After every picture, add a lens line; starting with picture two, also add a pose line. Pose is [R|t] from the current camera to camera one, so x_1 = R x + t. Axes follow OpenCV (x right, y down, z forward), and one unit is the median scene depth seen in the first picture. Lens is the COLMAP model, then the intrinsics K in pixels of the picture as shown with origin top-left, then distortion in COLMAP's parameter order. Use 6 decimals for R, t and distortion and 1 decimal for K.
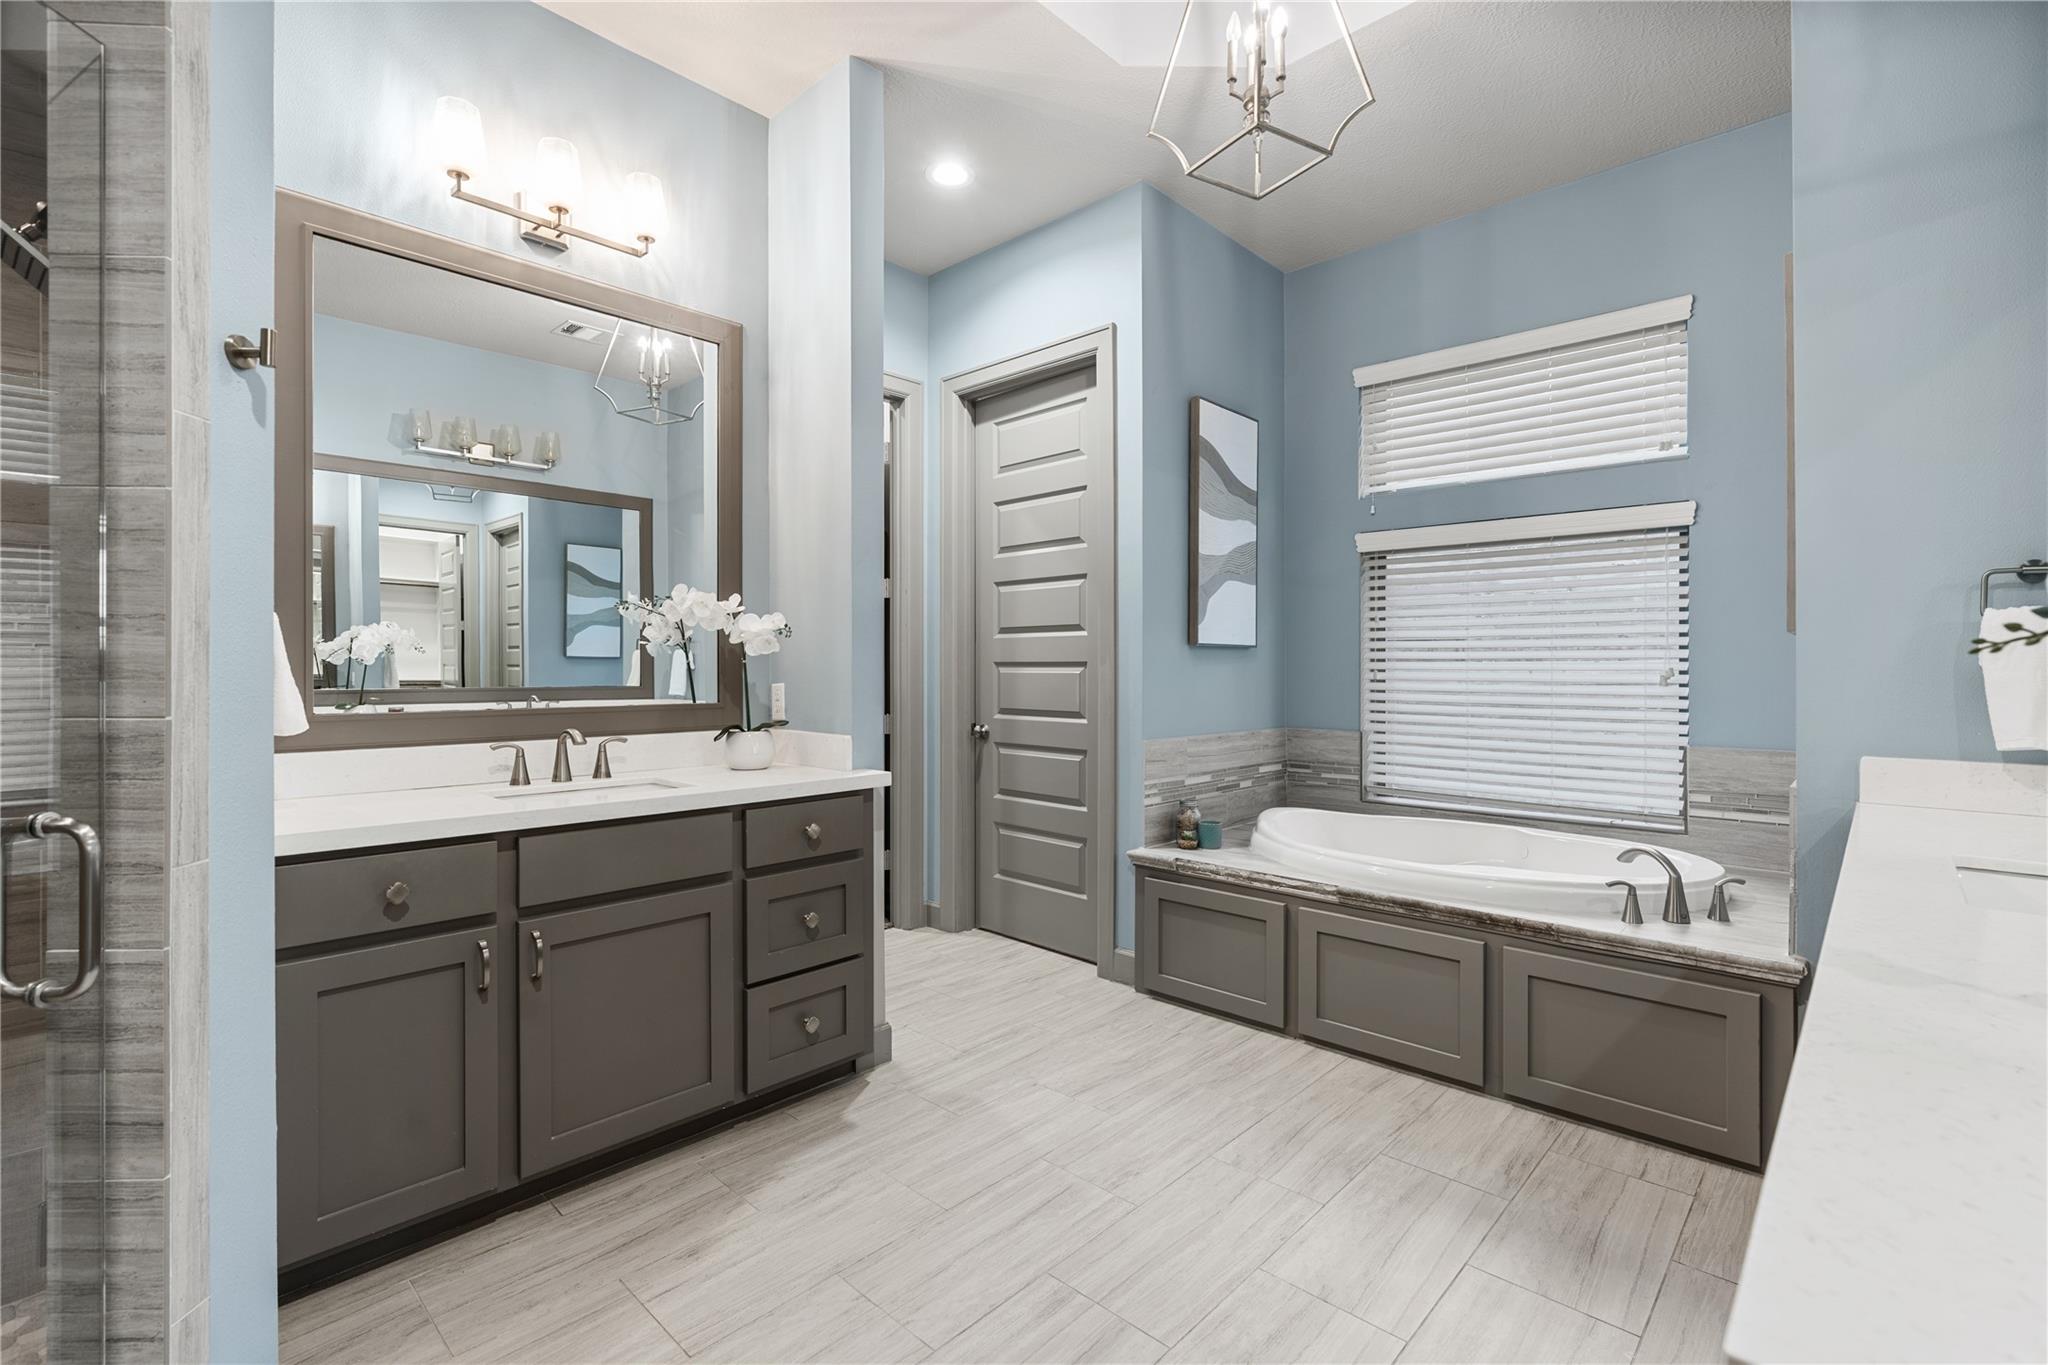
lens RADIAL K [[915.7, 0, 1024.0], [0, 915.7, 675.9], [0, 0, 1]] dist [-0.004583, 0.000684]
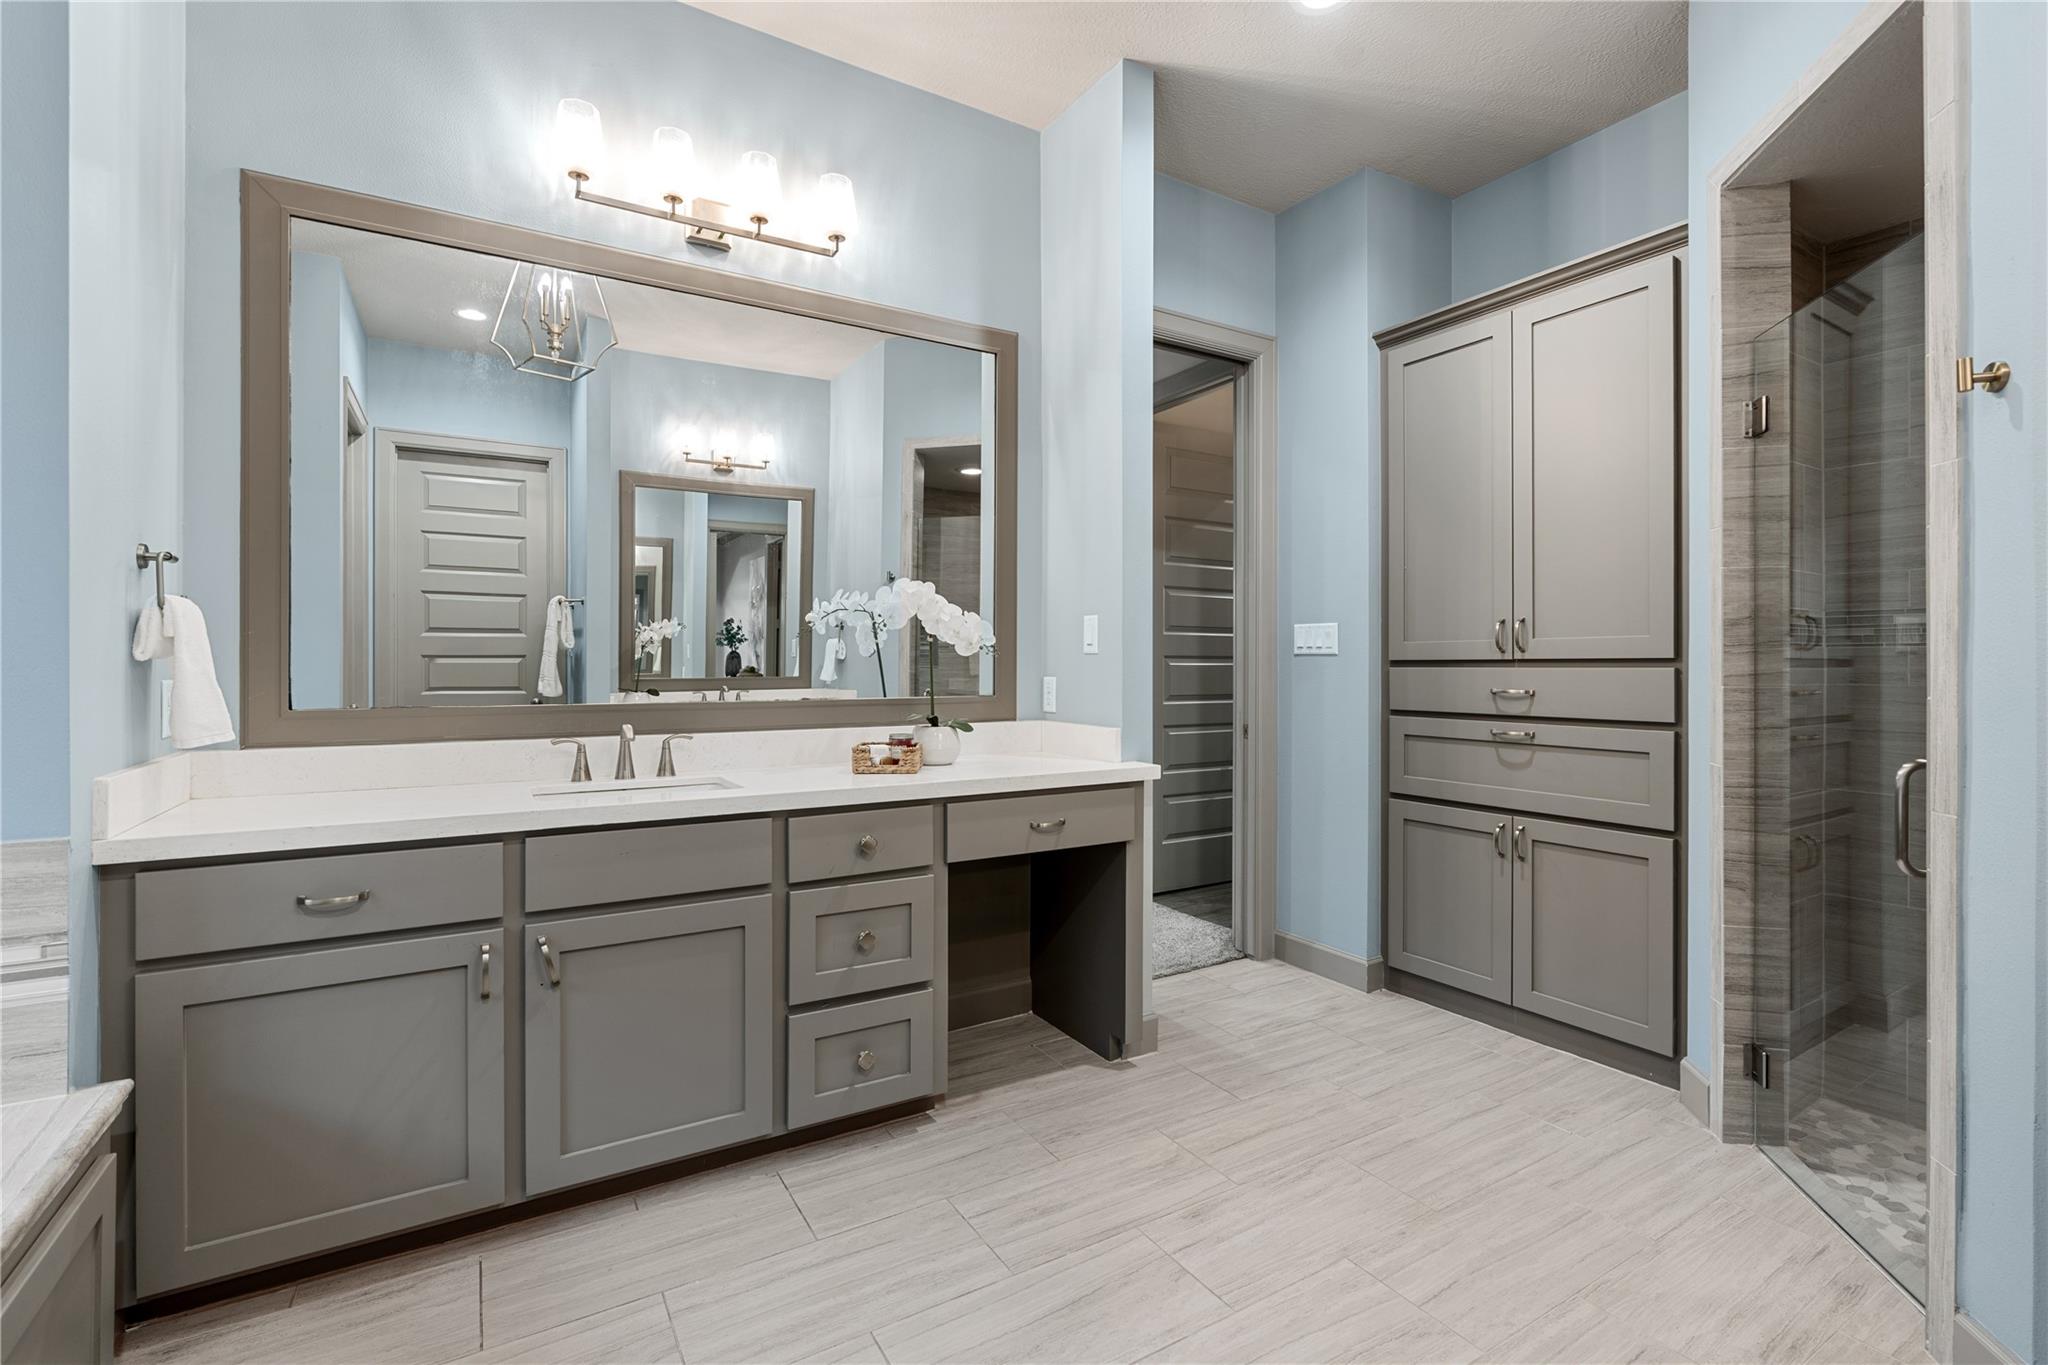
lens RADIAL K [[915.7, 0, 1024.0], [0, 915.7, 675.9], [0, 0, 1]] dist [-0.004583, 0.000684]
pose [[0.958276, 0.007127, -0.285755, 0.173242], [-0.005346, 0.999961, 0.007012, -0.002045], [0.285794, -0.005192, 0.958277, 0.189249]]
